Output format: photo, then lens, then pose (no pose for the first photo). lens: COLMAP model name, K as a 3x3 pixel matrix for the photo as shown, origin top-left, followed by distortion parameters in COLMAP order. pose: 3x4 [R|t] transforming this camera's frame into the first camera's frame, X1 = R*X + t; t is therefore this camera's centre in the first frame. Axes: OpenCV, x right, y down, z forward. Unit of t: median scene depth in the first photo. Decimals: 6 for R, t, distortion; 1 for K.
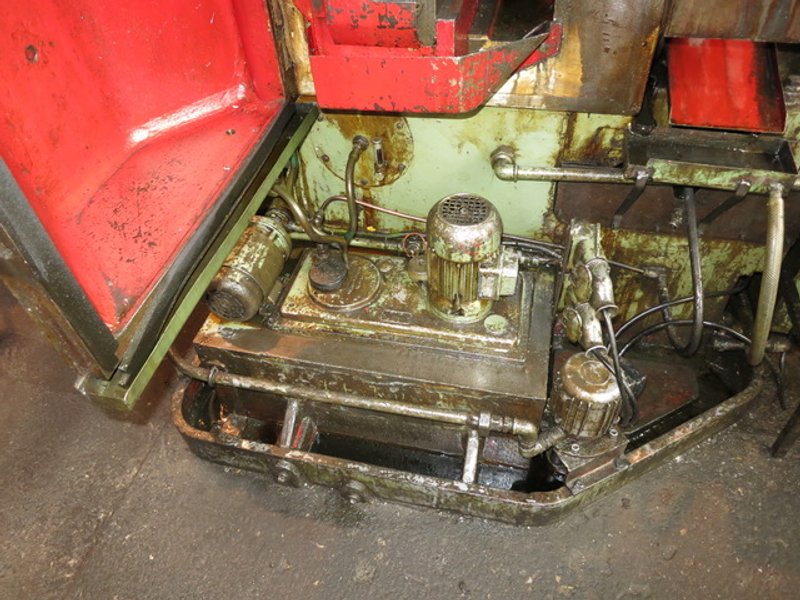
lens RADIAL K [[586.4, 0, 400.0], [0, 586.4, 300.0], [0, 0, 1]] dist [-0.025023, -0.008247]
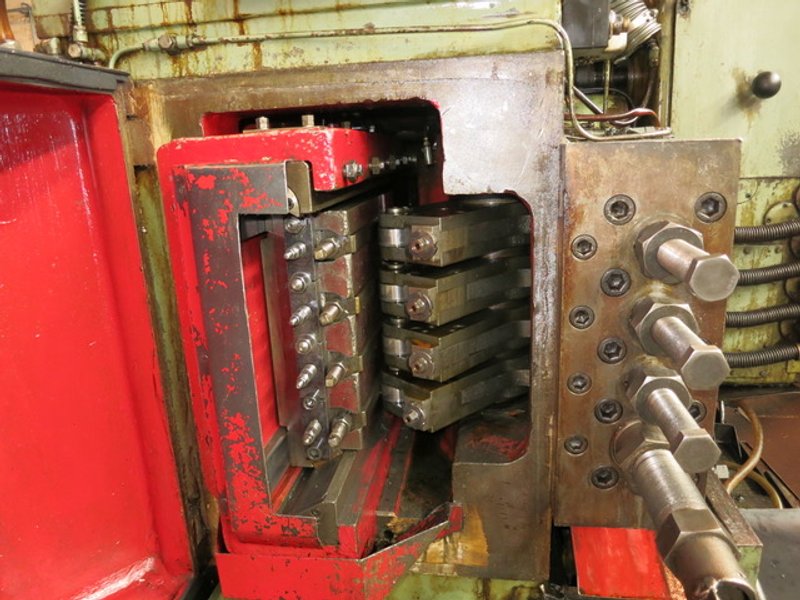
lens RADIAL K [[586.4, 0, 400.0], [0, 586.4, 300.0], [0, 0, 1]] dist [-0.025023, -0.008247]
pose [[0.996697, -0.005386, 0.081031, 0.075200], [0.045769, 0.861494, -0.505701, -0.243140], [-0.067084, 0.507740, 0.858895, -0.096704]]
